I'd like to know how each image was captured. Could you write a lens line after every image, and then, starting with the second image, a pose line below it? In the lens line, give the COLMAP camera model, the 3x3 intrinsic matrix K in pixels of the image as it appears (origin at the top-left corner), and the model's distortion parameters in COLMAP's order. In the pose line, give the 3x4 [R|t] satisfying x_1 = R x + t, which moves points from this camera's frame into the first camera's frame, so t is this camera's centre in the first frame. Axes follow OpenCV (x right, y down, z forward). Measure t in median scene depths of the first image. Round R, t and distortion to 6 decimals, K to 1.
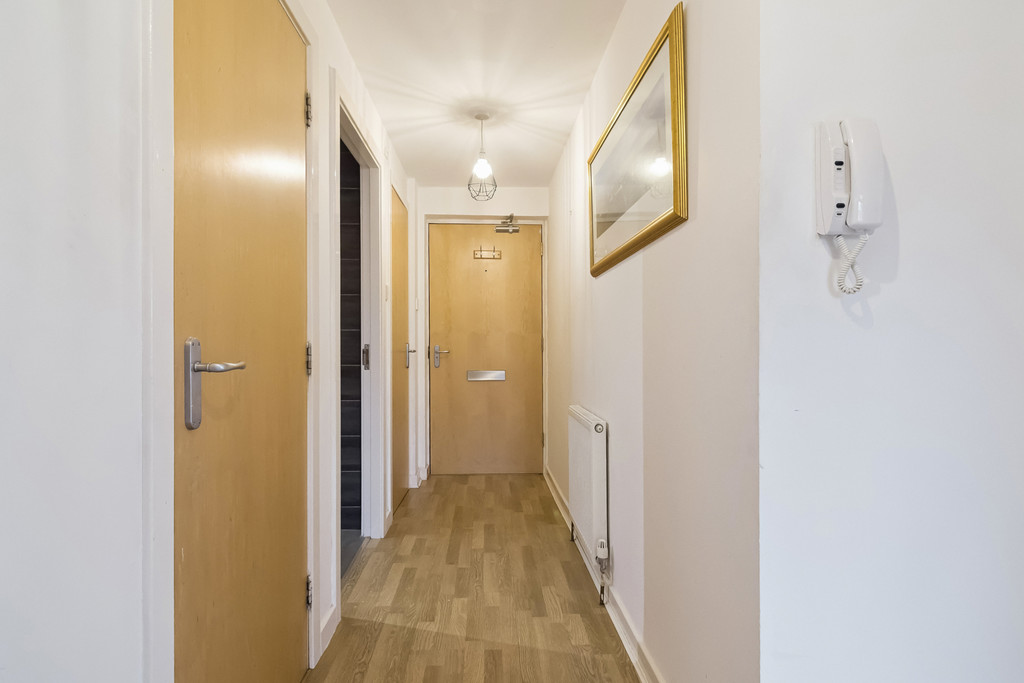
lens RADIAL K [[475.9, 0, 512.0], [0, 475.9, 341.5], [0, 0, 1]] dist [-0.020113, -0.000464]
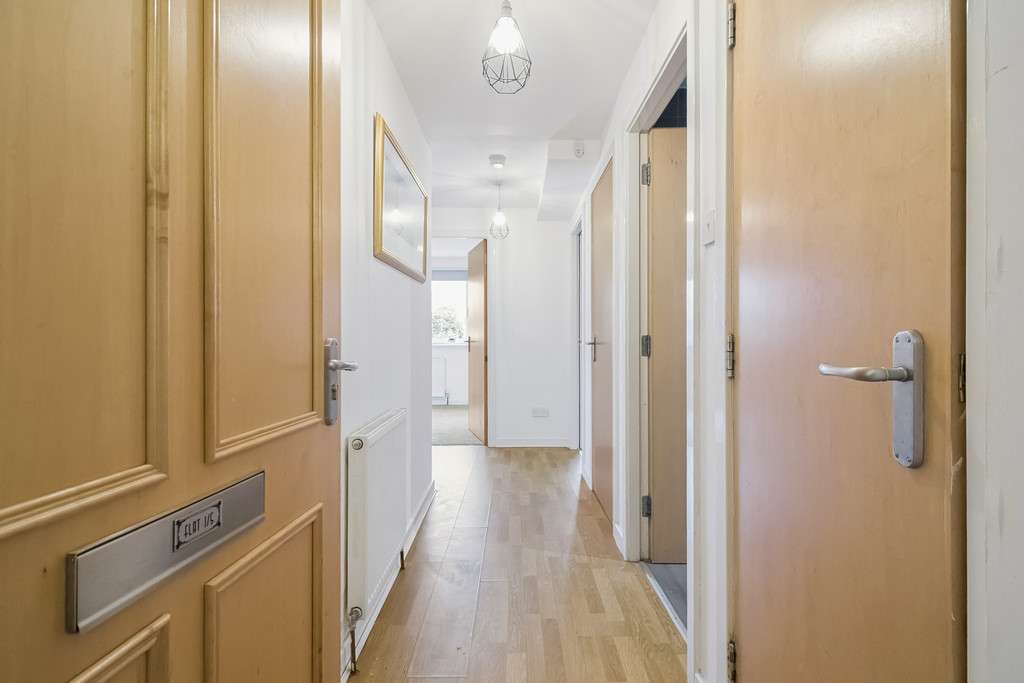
lens RADIAL K [[475.9, 0, 512.0], [0, 475.9, 341.5], [0, 0, 1]] dist [-0.020113, -0.000464]
pose [[-0.998076, 0.004640, 0.061828, -0.129163], [0.004060, 0.999947, -0.009508, 0.026728], [-0.061869, -0.009239, -0.998042, 1.964415]]
